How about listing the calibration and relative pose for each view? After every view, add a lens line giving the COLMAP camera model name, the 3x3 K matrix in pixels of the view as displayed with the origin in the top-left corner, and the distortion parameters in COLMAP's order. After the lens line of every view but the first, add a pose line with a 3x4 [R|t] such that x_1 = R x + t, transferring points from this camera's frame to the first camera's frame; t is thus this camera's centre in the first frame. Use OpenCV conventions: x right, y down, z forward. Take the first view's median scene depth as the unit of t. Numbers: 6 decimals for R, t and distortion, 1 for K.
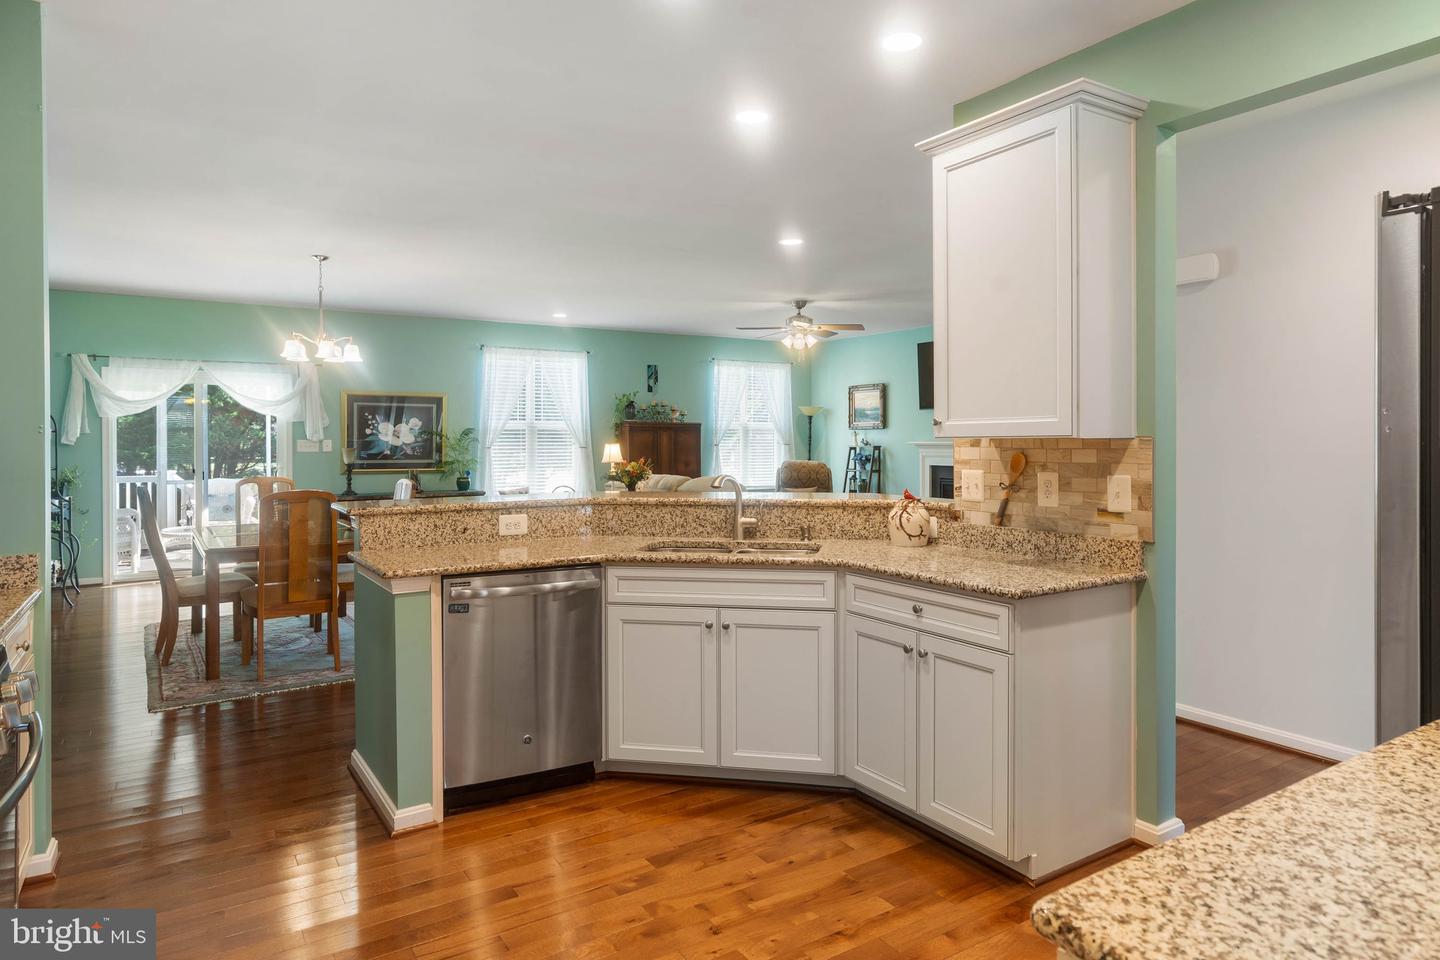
lens RADIAL K [[862.9, 0, 721.2], [0, 862.9, 435.9], [0, 0, 1]] dist [0.005827, 0.000618]
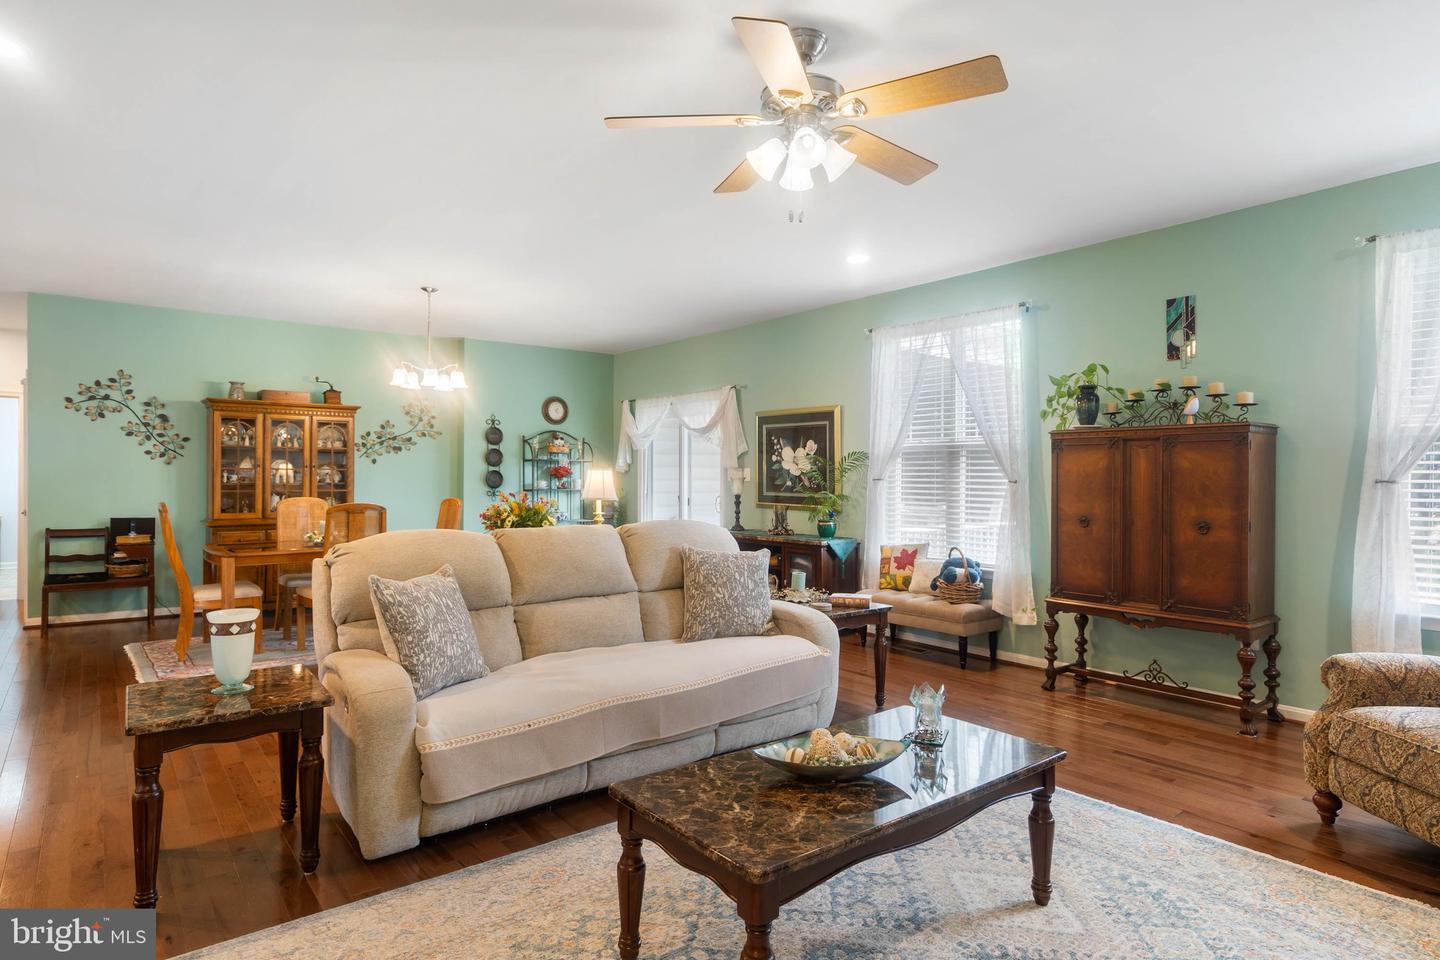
lens RADIAL K [[800.9, 0, 717.1], [0, 800.9, 482.7], [0, 0, 1]] dist [0.008121, 0.001223]
pose [[0.089352, 0.010341, -0.995946, 0.383691], [-0.003674, 0.999943, 0.010053, 0.011437], [0.995993, 0.002761, 0.089385, 0.906325]]
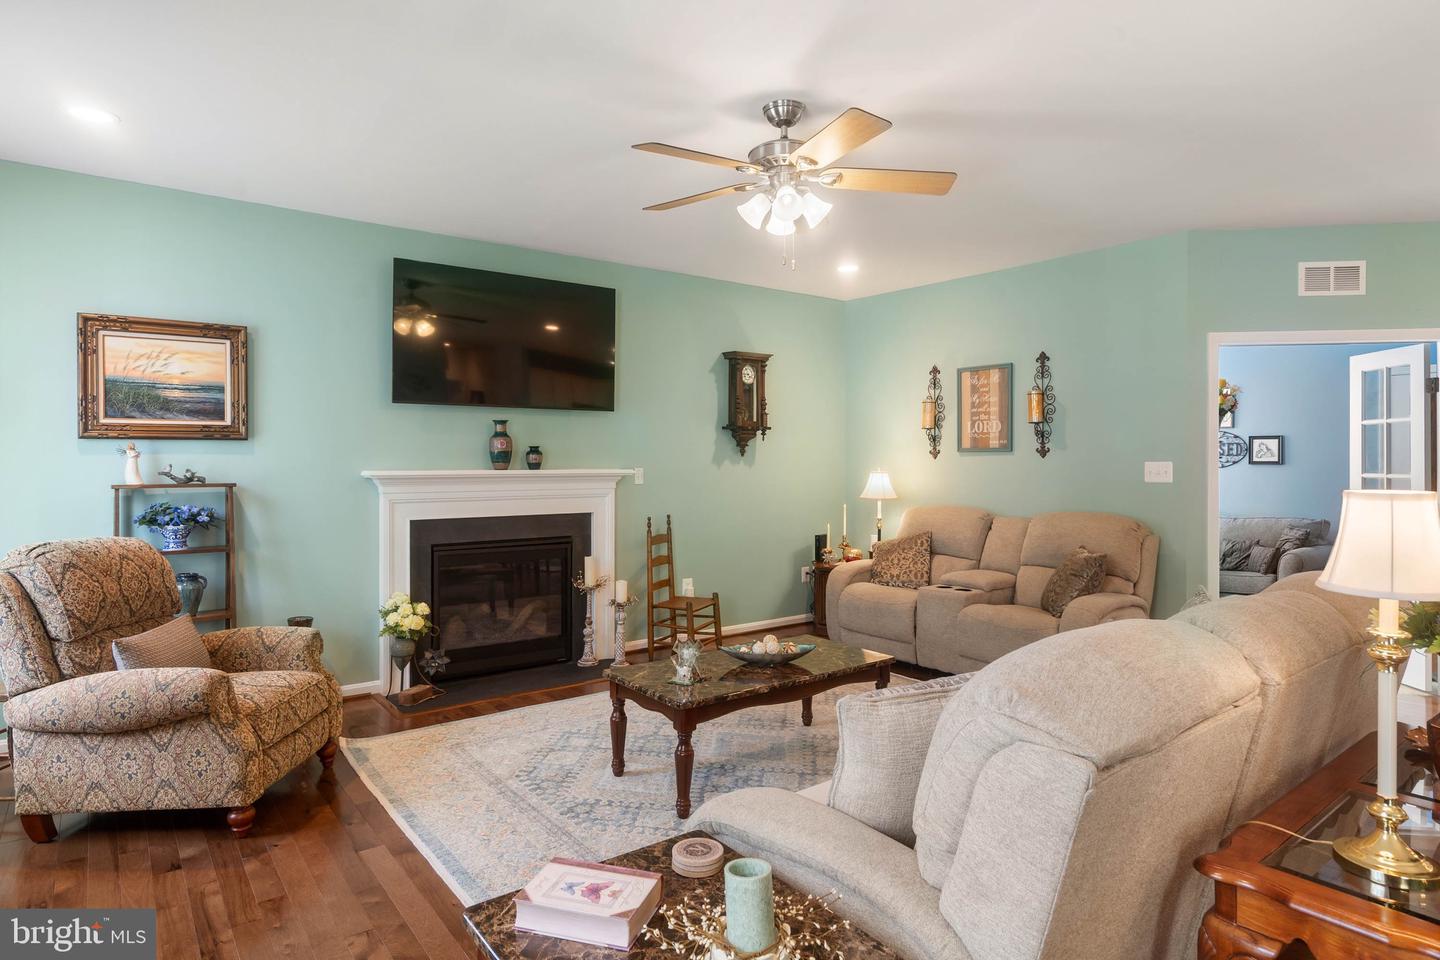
lens RADIAL K [[817.3, 0, 716.5], [0, 817.3, 453.6], [0, 0, 1]] dist [0.003316, 0.001889]
pose [[-0.075093, 0.012329, 0.997100, -0.259646], [-0.001979, 0.999920, -0.012513, 0.002970], [-0.997175, -0.002913, -0.075062, 1.018552]]
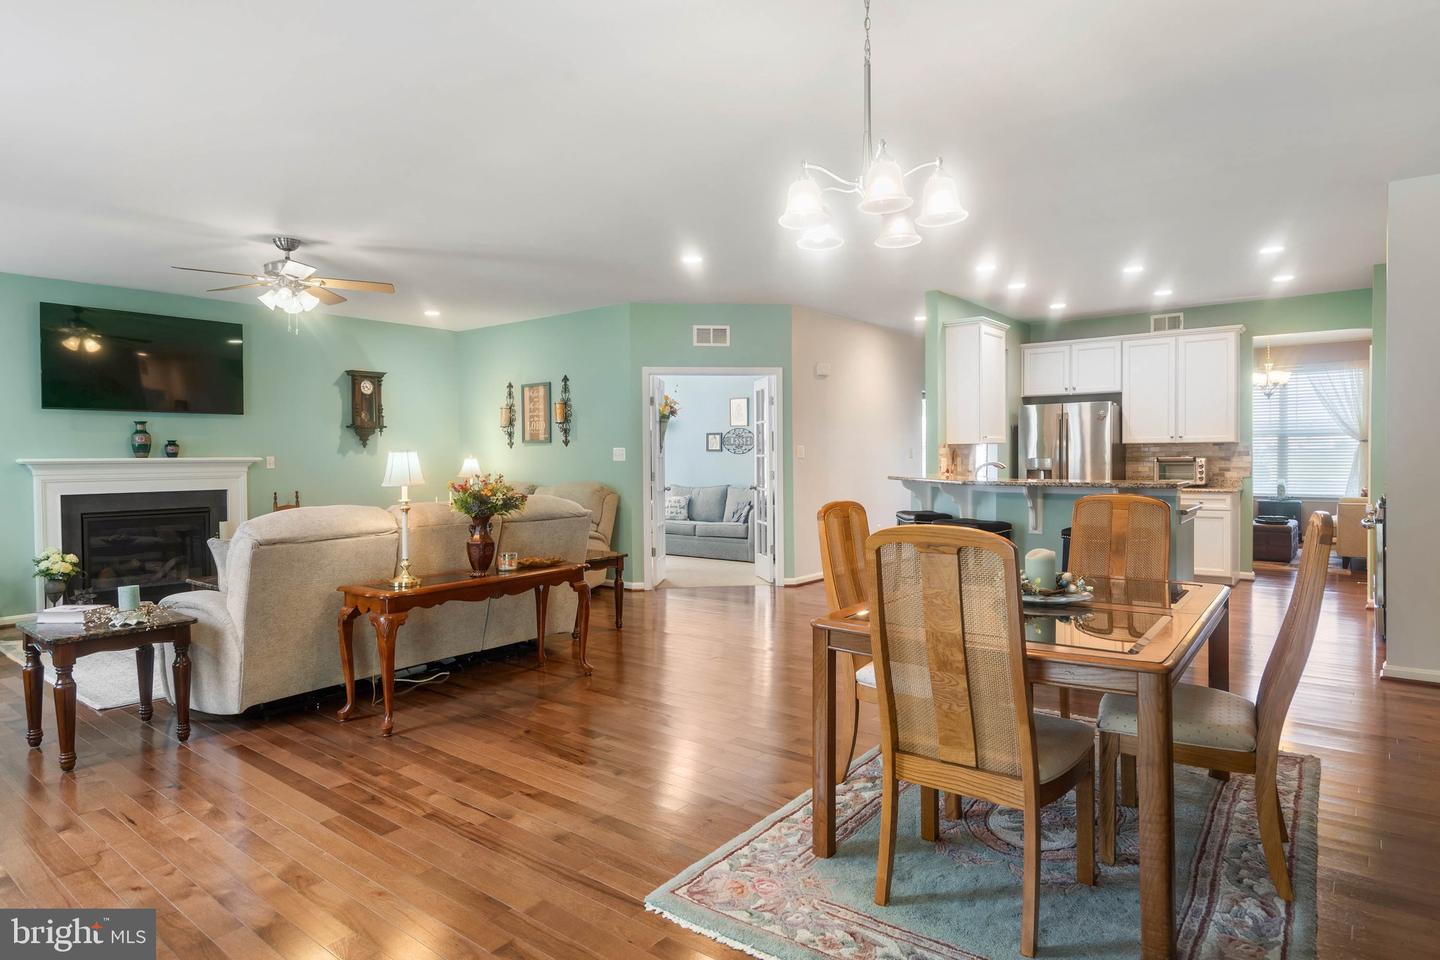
lens RADIAL K [[803.5, 0, 719.7], [0, 803.5, 469.6], [0, 0, 1]] dist [-0.002738, 0.001044]
pose [[-0.320268, -0.008473, 0.947289, -0.572703], [0.009616, 0.999879, 0.012194, 0.014434], [-0.947278, 0.013014, -0.320148, 0.852277]]
